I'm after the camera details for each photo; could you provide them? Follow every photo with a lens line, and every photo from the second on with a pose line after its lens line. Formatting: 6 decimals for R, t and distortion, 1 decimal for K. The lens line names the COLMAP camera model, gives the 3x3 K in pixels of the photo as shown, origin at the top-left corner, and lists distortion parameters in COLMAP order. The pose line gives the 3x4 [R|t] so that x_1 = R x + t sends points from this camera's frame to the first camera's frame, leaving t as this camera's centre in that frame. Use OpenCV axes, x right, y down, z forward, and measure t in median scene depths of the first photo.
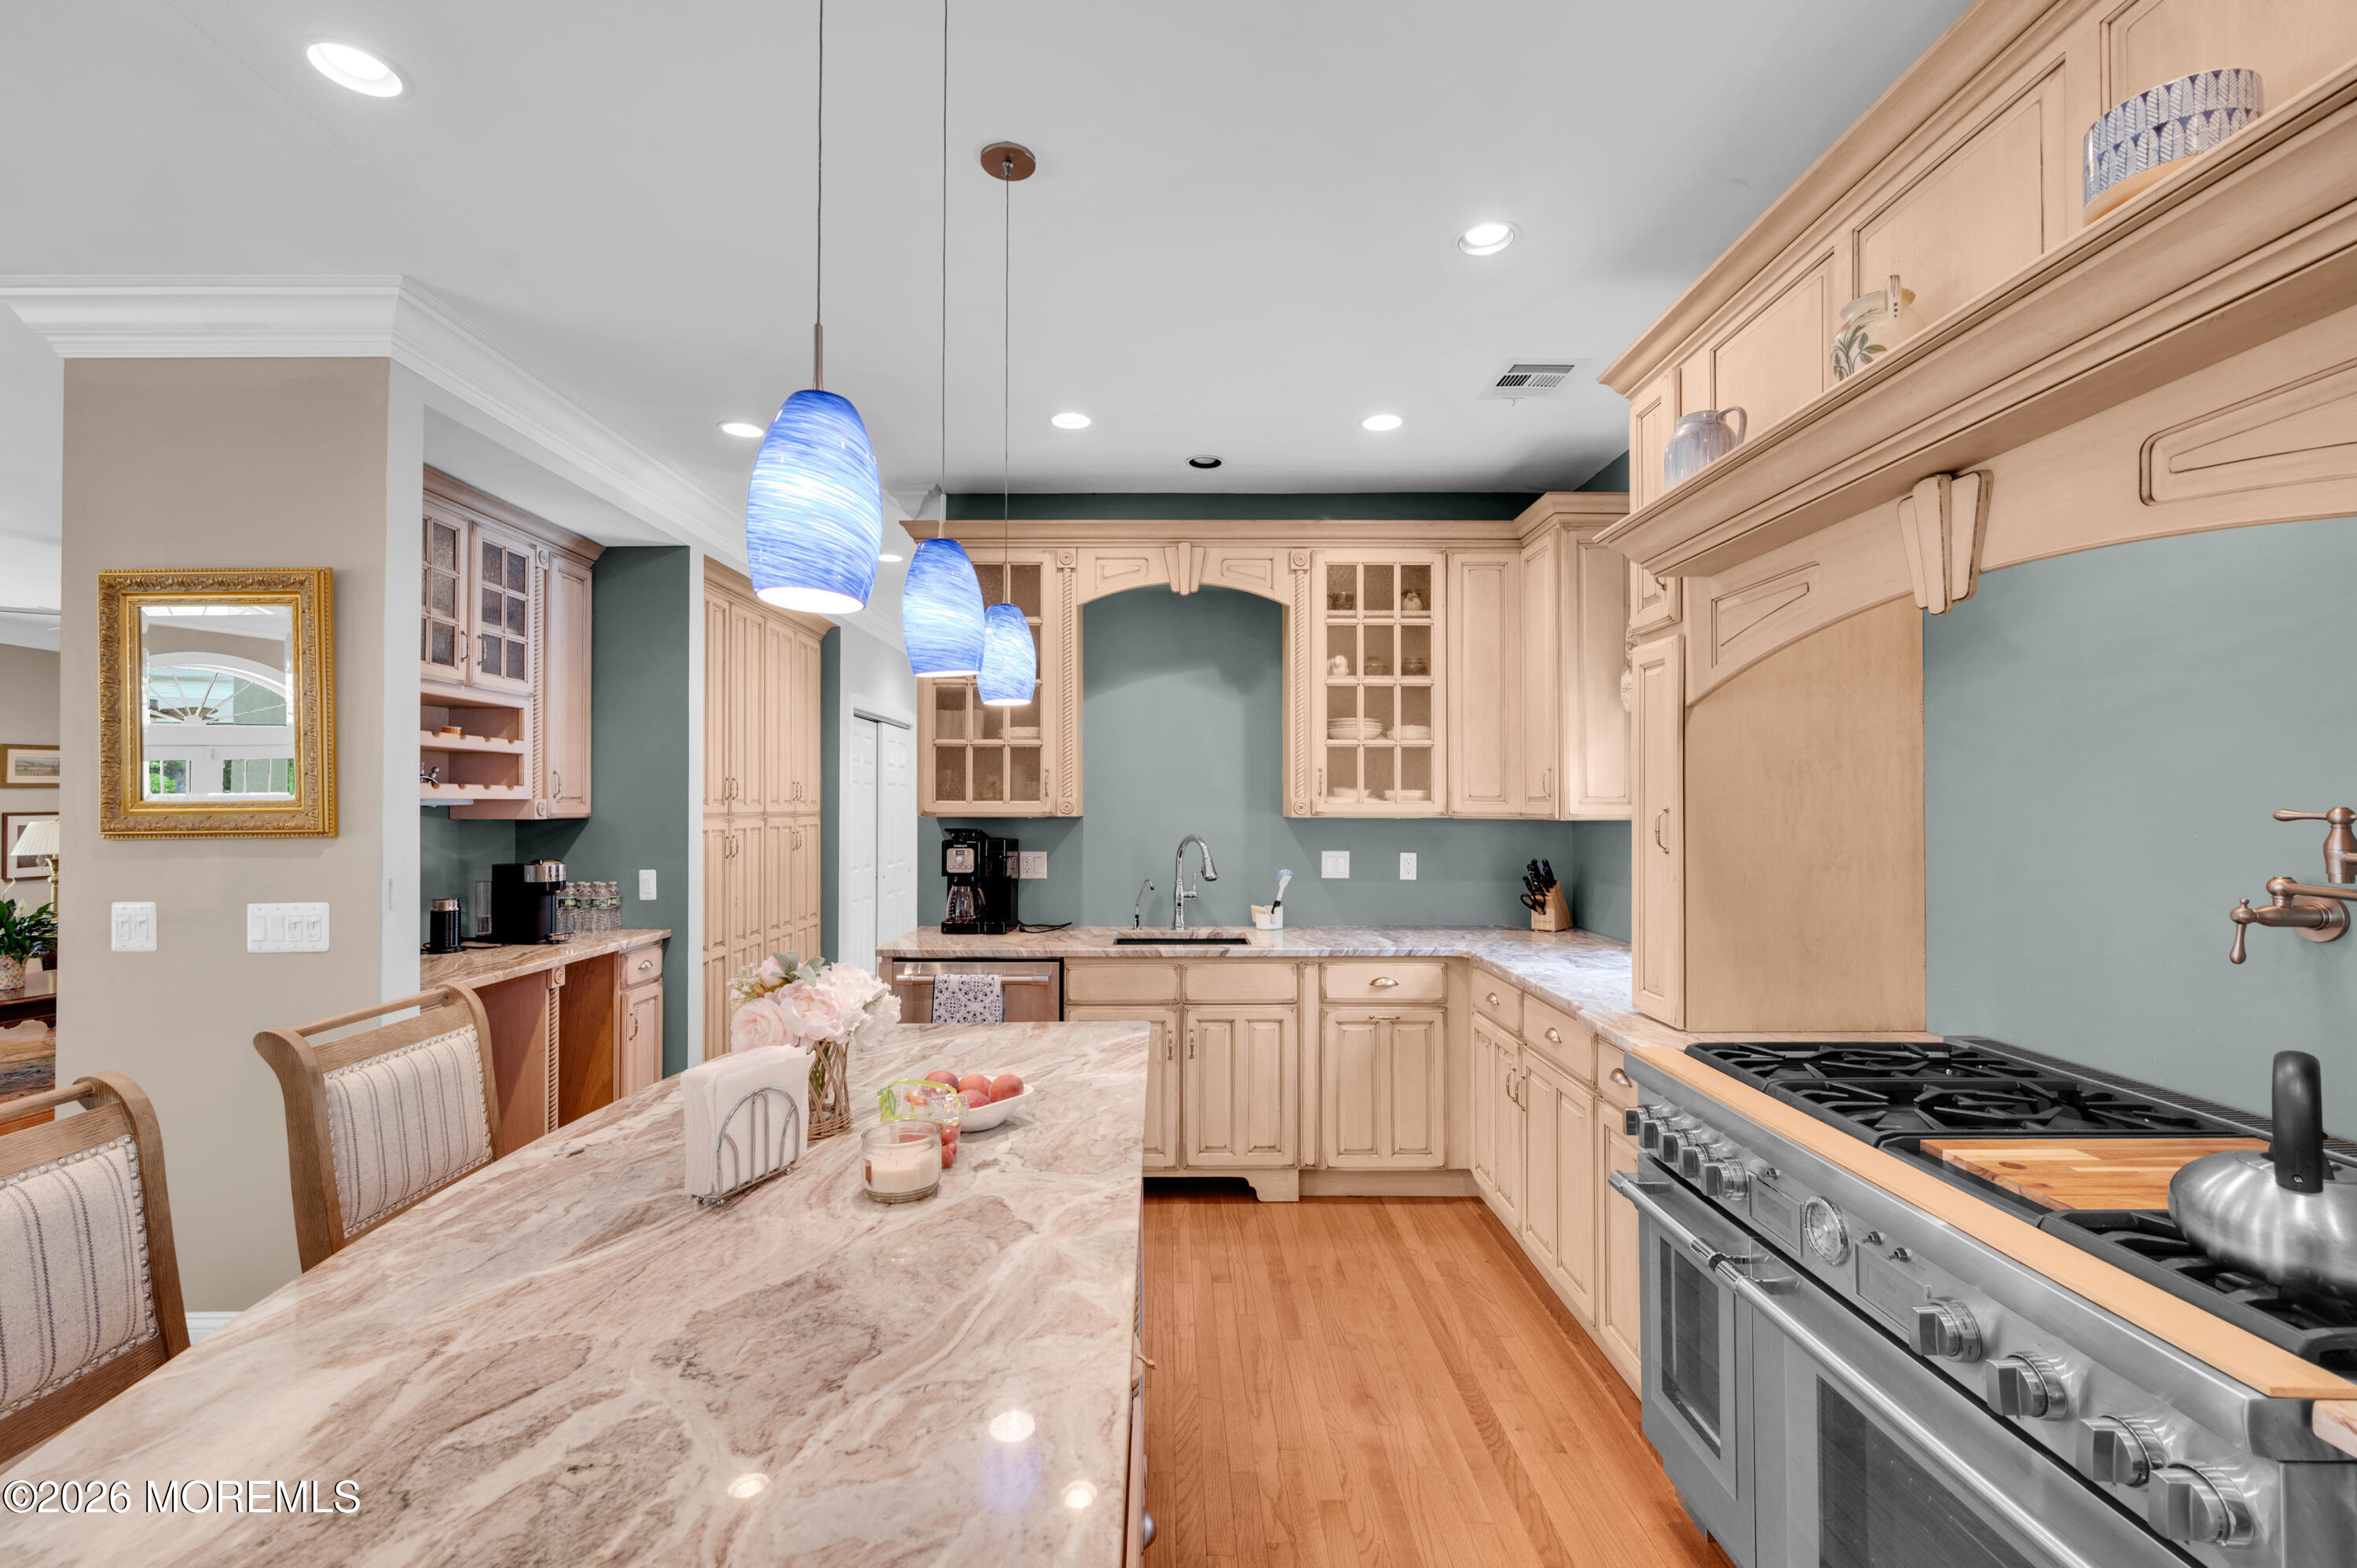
lens RADIAL K [[1011.2, 0, 1199.3], [0, 1011.2, 791.4], [0, 0, 1]] dist [-0.002377, -0.000688]
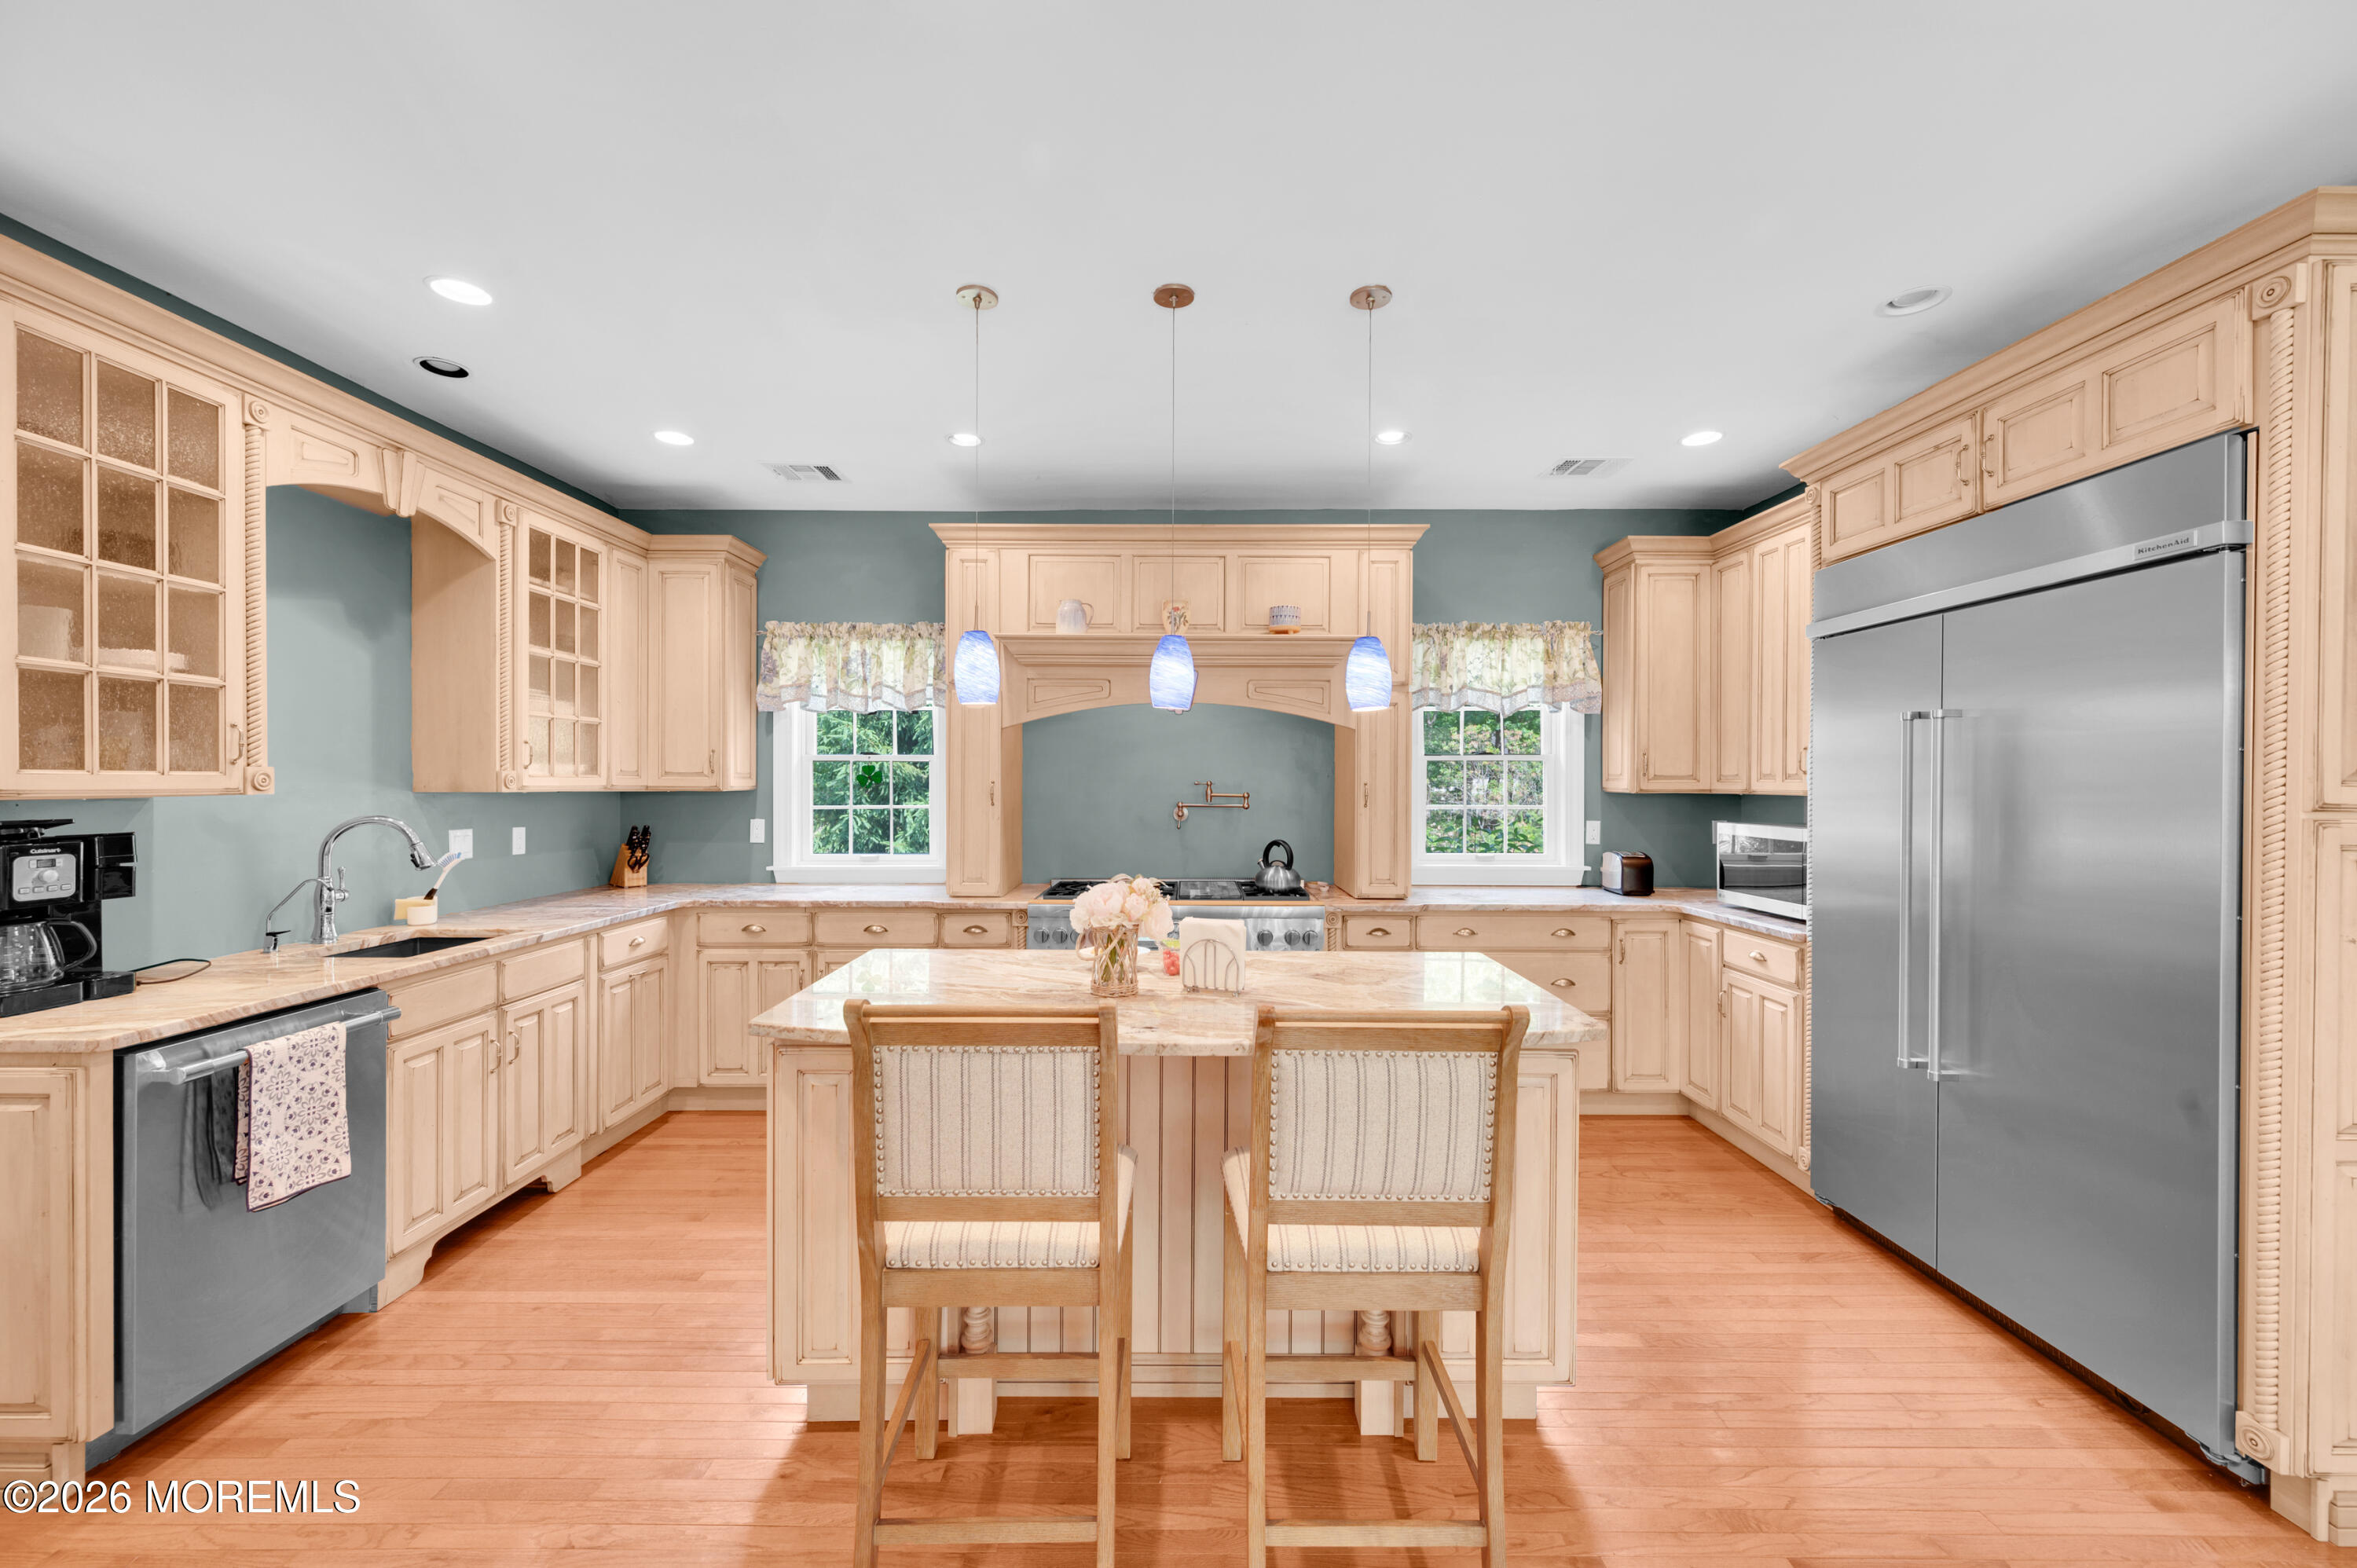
lens RADIAL K [[915.7, 0, 1180.9], [0, 915.7, 783.5], [0, 0, 1]] dist [0.002761, -0.000555]
pose [[0.013005, -0.003665, 0.999909, -0.734004], [-0.015390, 0.999874, 0.003865, 0.005218], [-0.999797, -0.015439, 0.012947, 0.369739]]
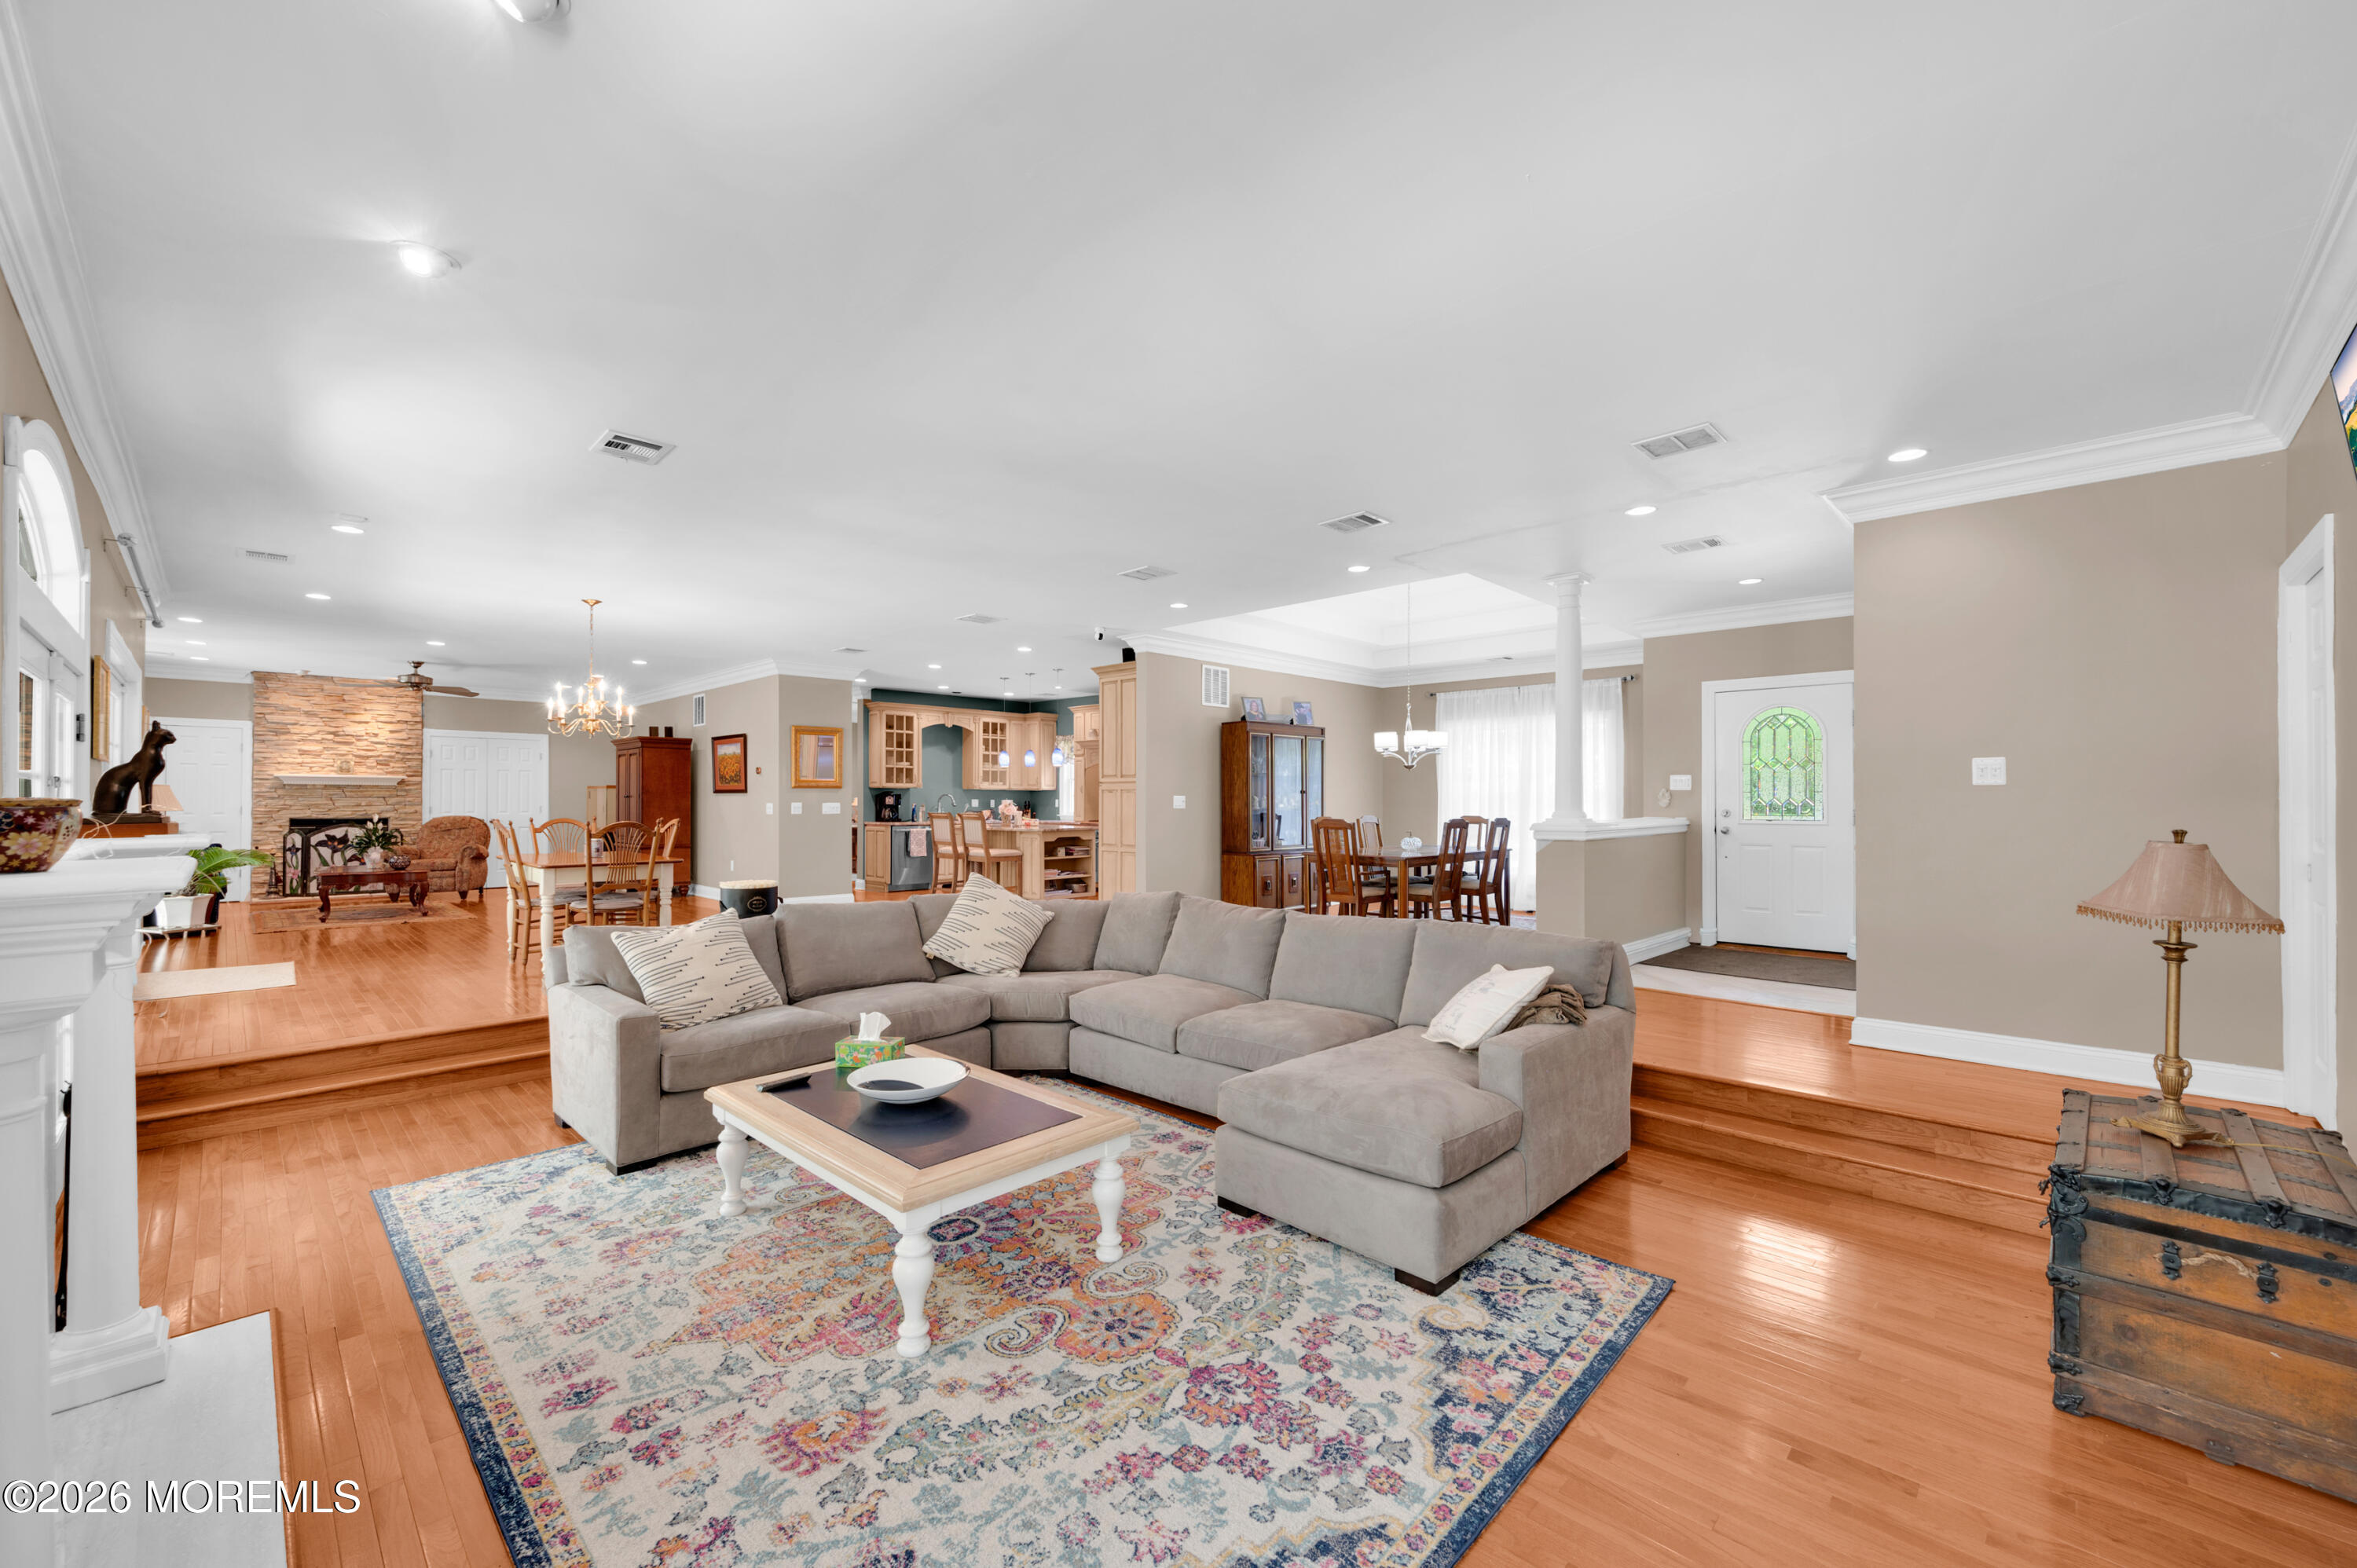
lens RADIAL K [[915.7, 0, 1223.1], [0, 915.7, 800.5], [0, 0, 1]] dist [0.002761, -0.000555]
pose [[0.673266, 0.002201, 0.739397, -1.782711], [-0.011595, 0.999904, 0.007582, 0.031744], [-0.739310, -0.013678, 0.673227, -1.945579]]
